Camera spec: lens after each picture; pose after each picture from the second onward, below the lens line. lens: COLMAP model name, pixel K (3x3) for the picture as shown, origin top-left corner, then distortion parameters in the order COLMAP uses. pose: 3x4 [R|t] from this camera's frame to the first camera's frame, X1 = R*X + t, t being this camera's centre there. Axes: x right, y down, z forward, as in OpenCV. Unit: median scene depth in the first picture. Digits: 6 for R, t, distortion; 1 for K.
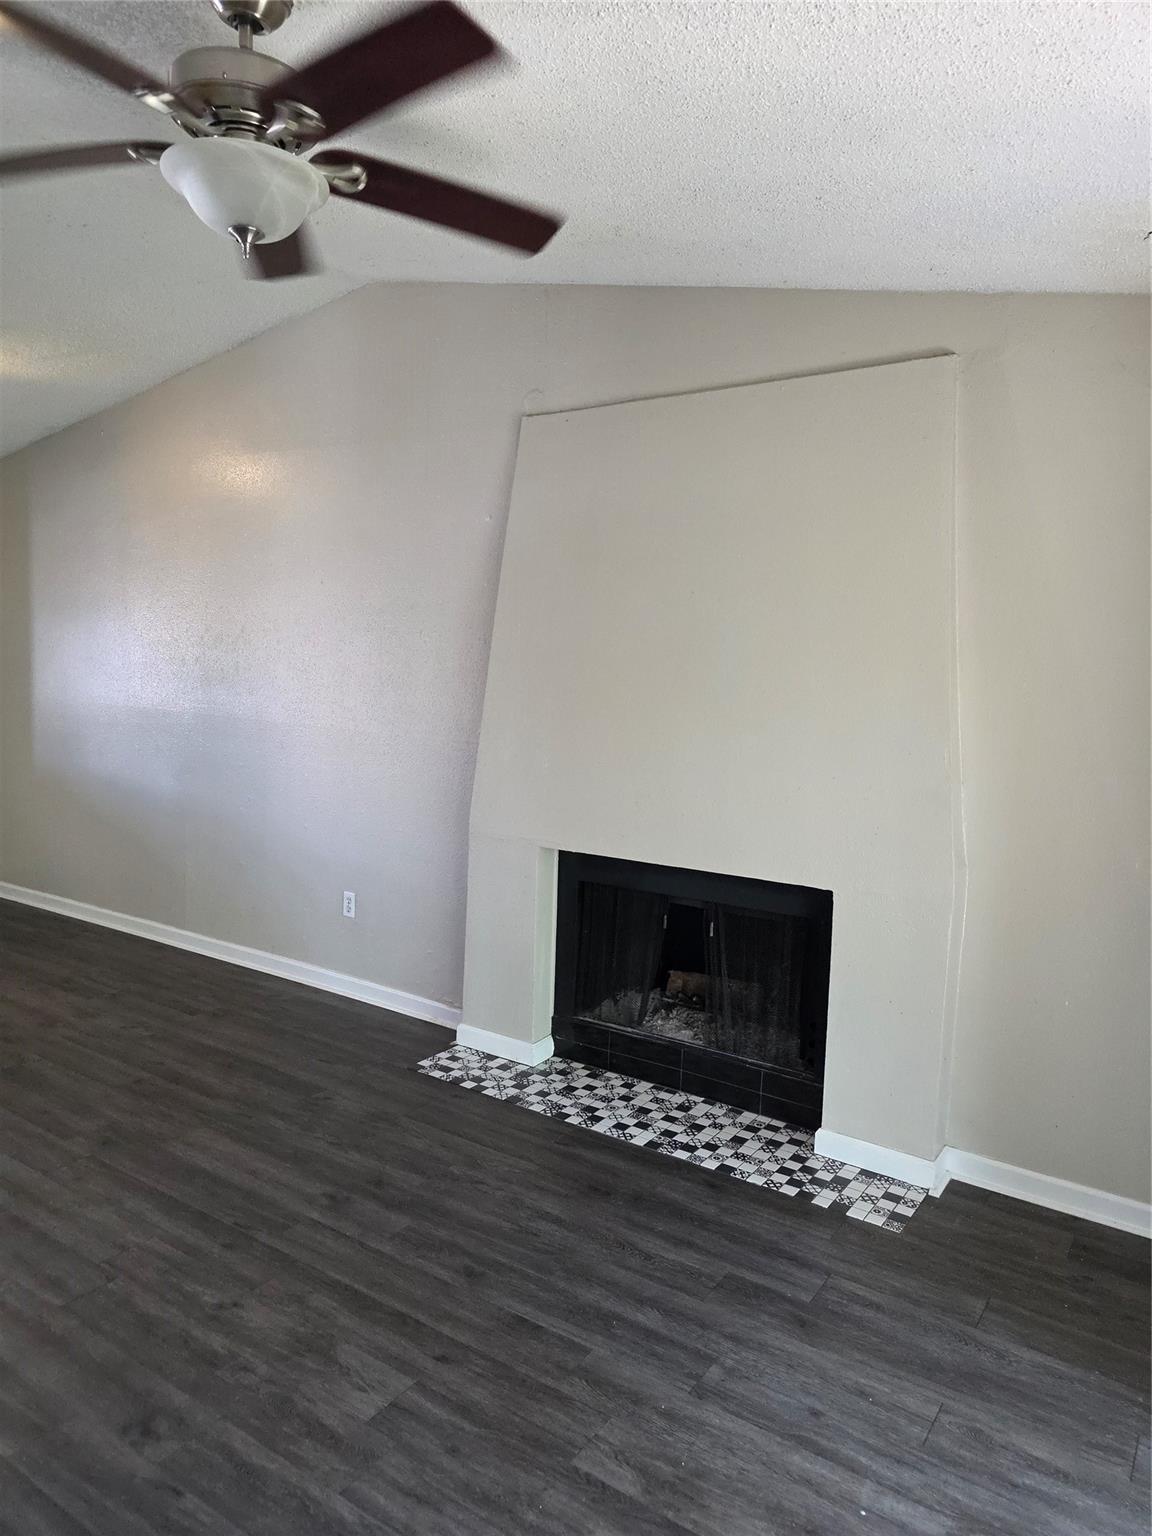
lens RADIAL K [[1013.5, 0, 579.6], [0, 1013.5, 761.9], [0, 0, 1]] dist [0.050480, -0.032697]
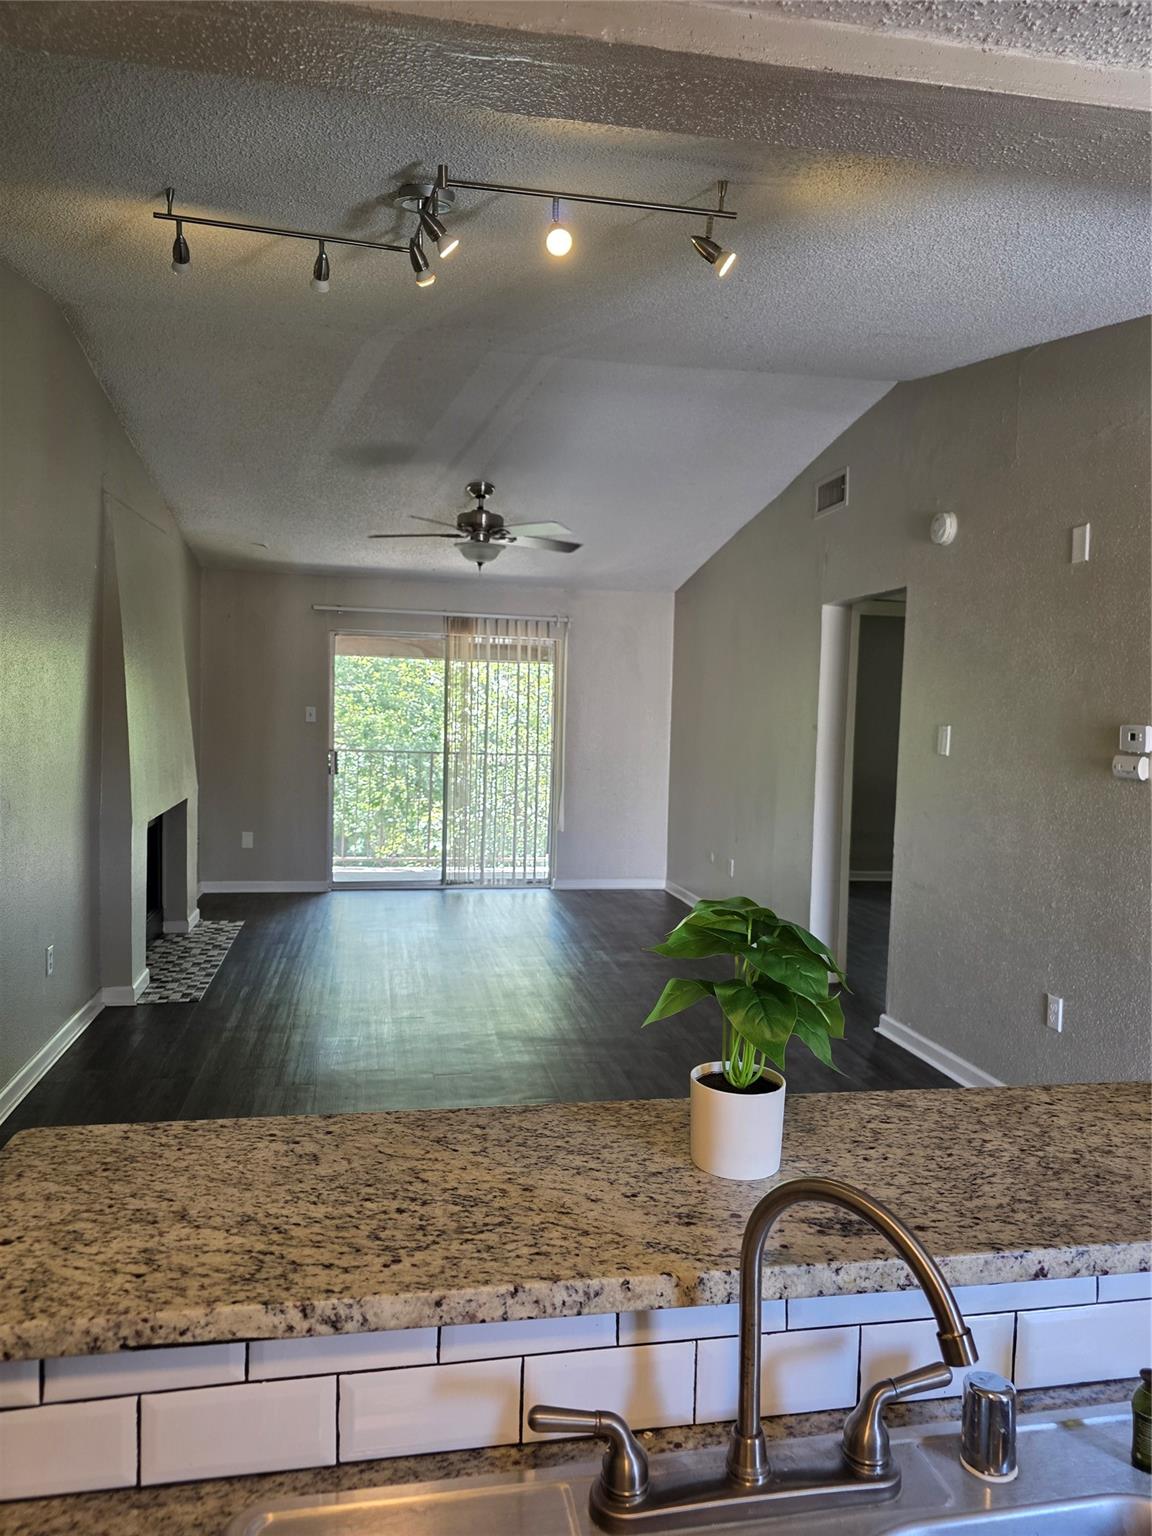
lens RADIAL K [[1013.5, 0, 576.7], [0, 1013.5, 765.2], [0, 0, 1]] dist [0.050480, -0.032697]
pose [[-0.703683, -0.109134, 0.702083, -1.423744], [-0.003017, 0.988583, 0.150644, -0.206962], [-0.710508, 0.103888, -0.695978, 1.554160]]
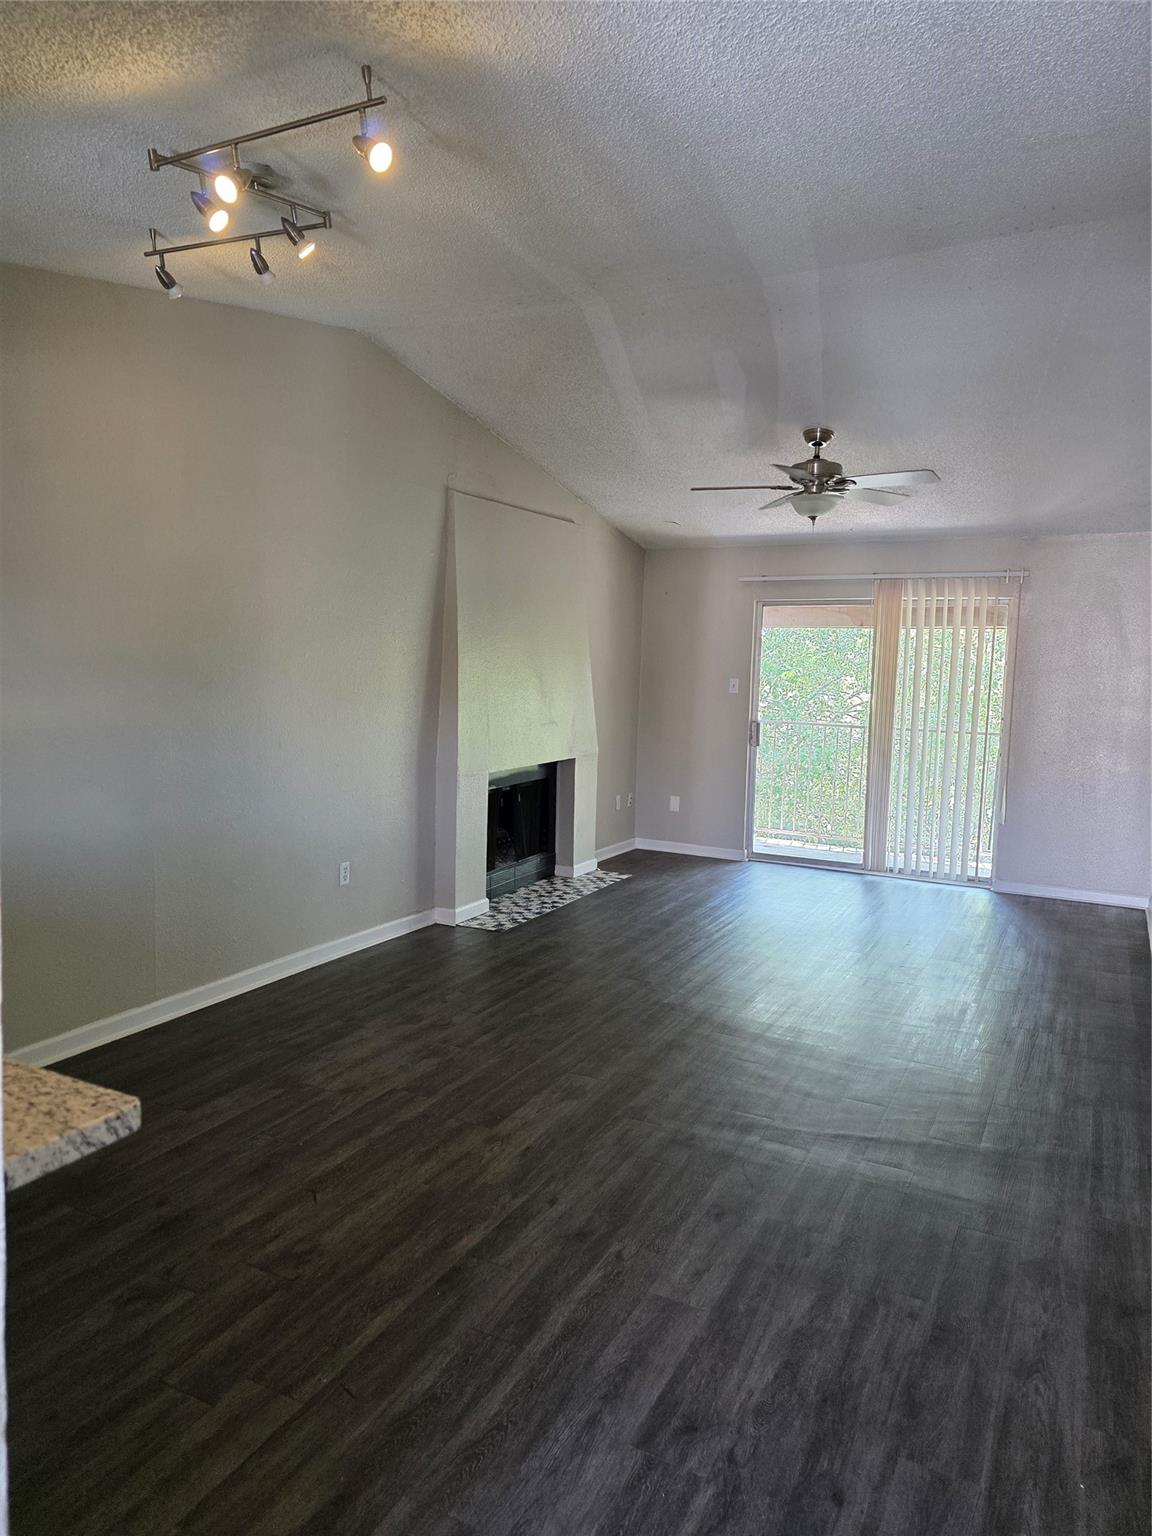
lens RADIAL K [[1013.5, 0, 581.3], [0, 1013.5, 771.5], [0, 0, 1]] dist [0.050480, -0.032697]
pose [[-0.120501, -0.151075, 0.981150, -1.628283], [0.046863, 0.986385, 0.157636, -0.165198], [-0.991607, 0.064975, -0.111780, 1.040852]]
